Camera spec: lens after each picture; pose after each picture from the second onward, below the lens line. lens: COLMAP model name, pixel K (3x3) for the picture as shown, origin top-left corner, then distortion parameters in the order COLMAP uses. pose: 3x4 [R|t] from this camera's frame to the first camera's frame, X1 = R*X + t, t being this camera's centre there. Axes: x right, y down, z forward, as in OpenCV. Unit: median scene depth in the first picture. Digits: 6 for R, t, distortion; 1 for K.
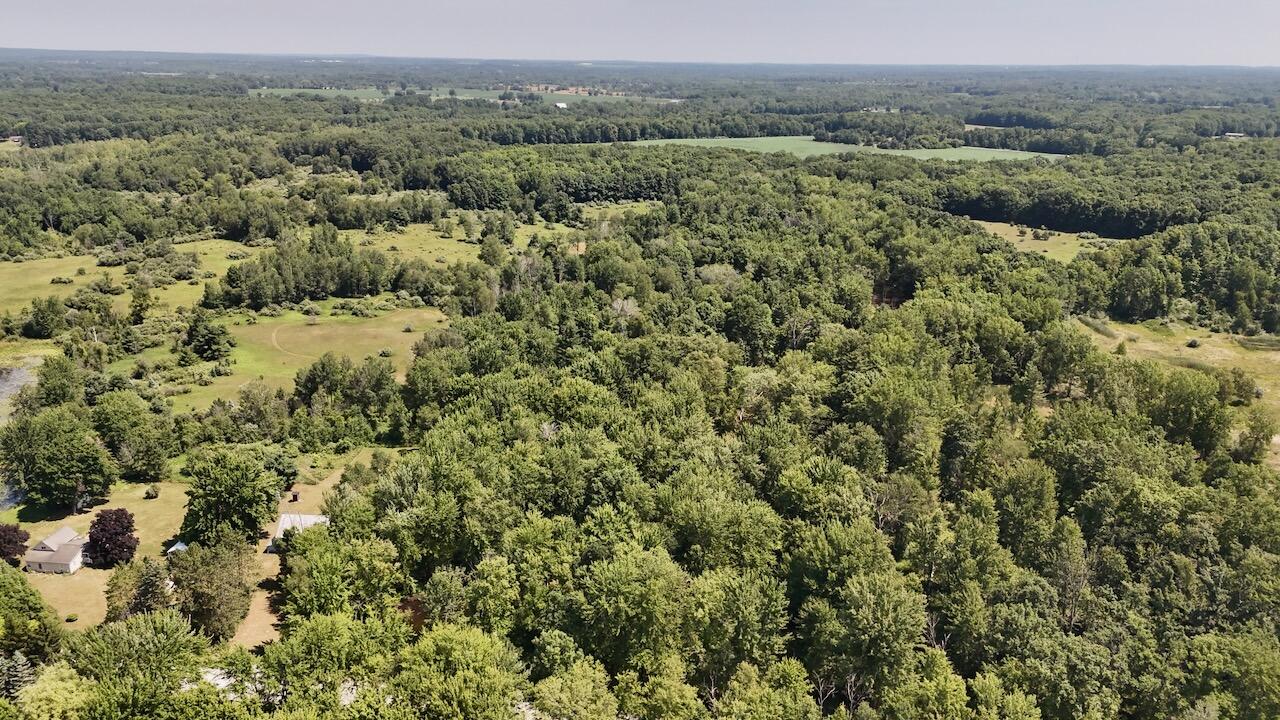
lens RADIAL K [[949.2, 0, 640.0], [0, 949.2, 360.0], [0, 0, 1]] dist [0.089490, -0.097776]
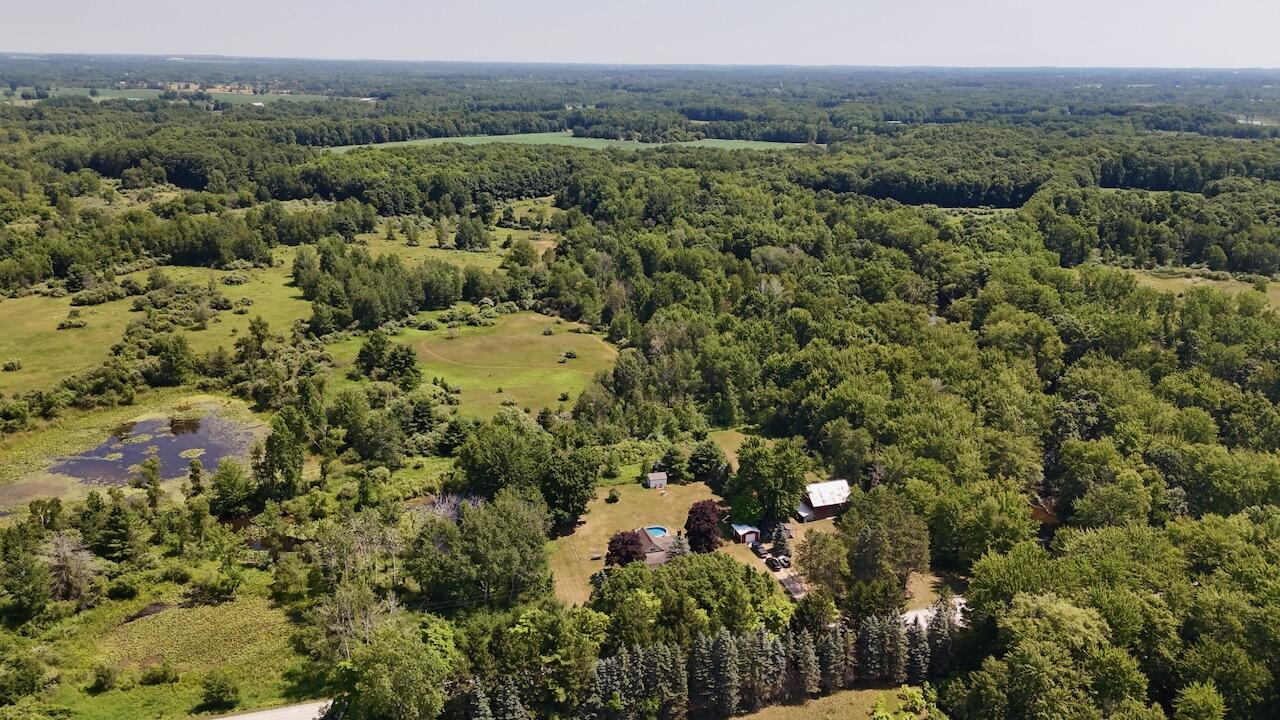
lens RADIAL K [[949.2, 0, 640.0], [0, 949.2, 360.0], [0, 0, 1]] dist [0.089490, -0.097776]
pose [[0.922538, -0.117031, 0.367732, -0.181110], [0.116043, 0.992932, 0.024882, -0.005801], [-0.368045, 0.019718, 0.929599, 0.013366]]
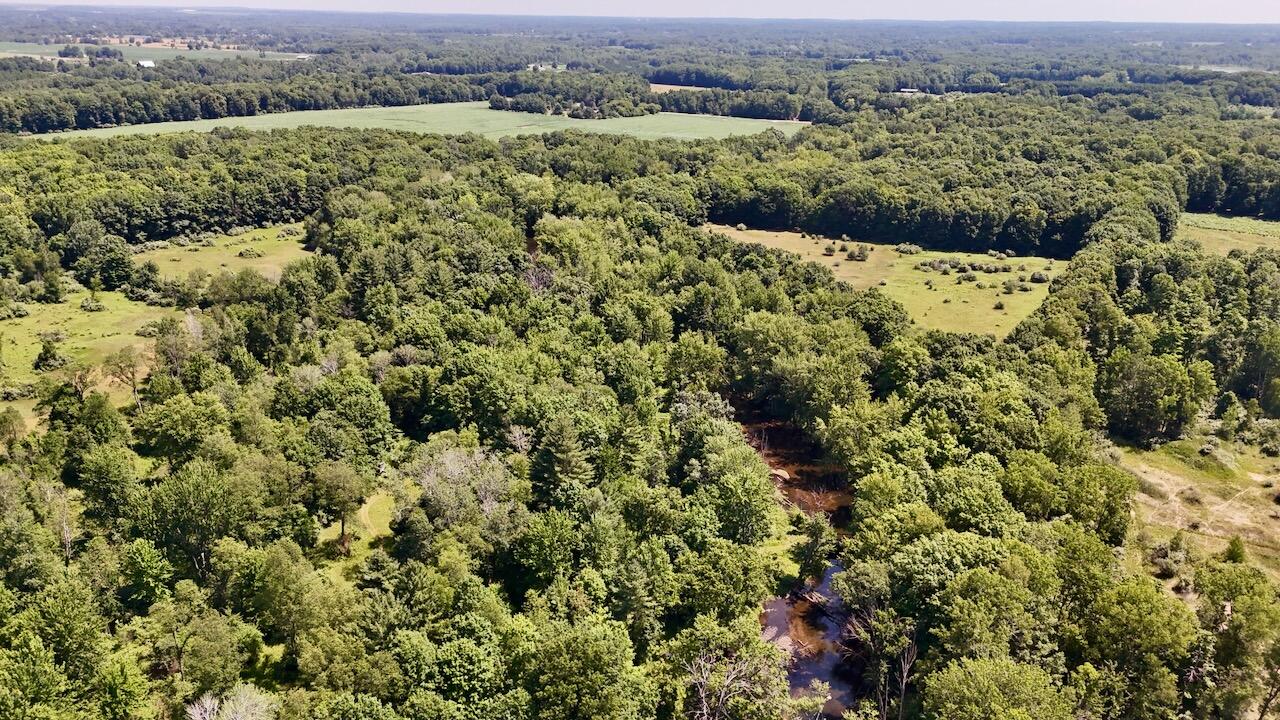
lens RADIAL K [[949.2, 0, 640.0], [0, 949.2, 360.0], [0, 0, 1]] dist [0.089490, -0.097776]
pose [[0.936844, -0.117793, 0.329315, 0.007609], [0.102465, 0.992702, 0.063587, -0.061162], [-0.334402, -0.025828, 0.942077, 0.200632]]
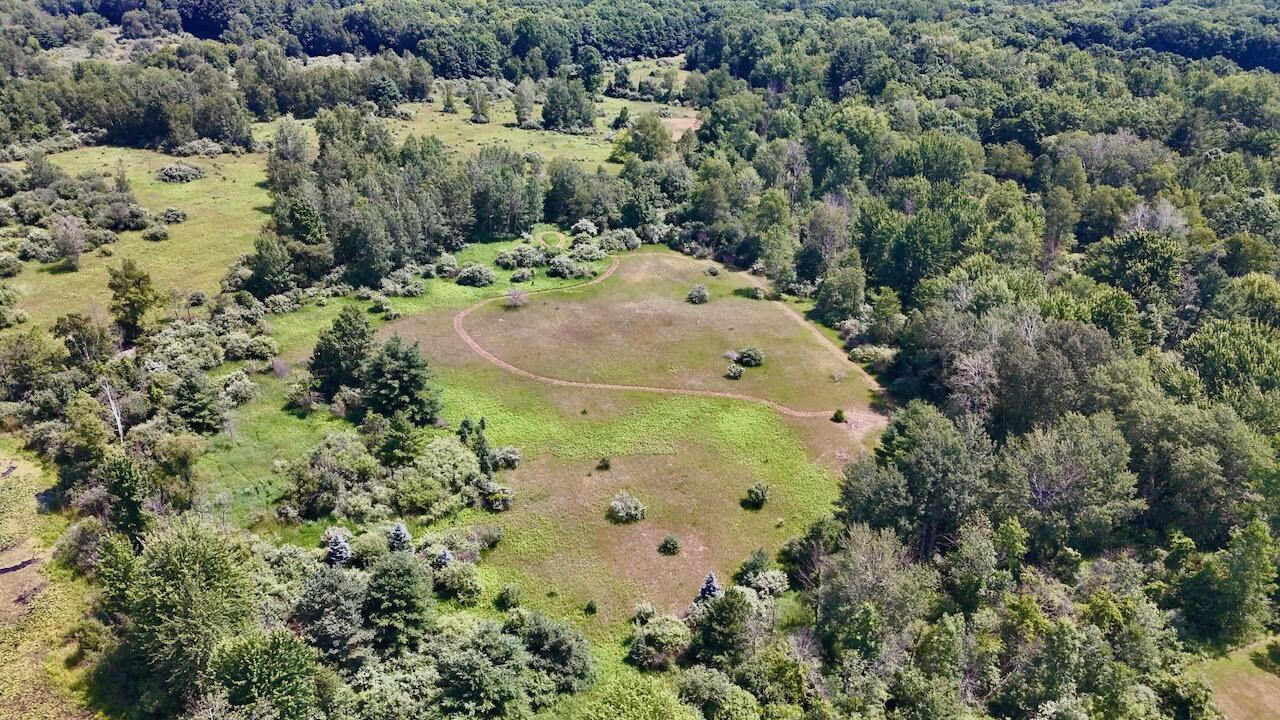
lens RADIAL K [[949.2, 0, 640.0], [0, 949.2, 360.0], [0, 0, 1]] dist [0.089490, -0.097776]
pose [[0.960017, -0.119580, 0.253115, -0.141478], [0.087426, 0.987020, 0.134714, -0.024550], [-0.265939, -0.107199, 0.958011, 0.175060]]
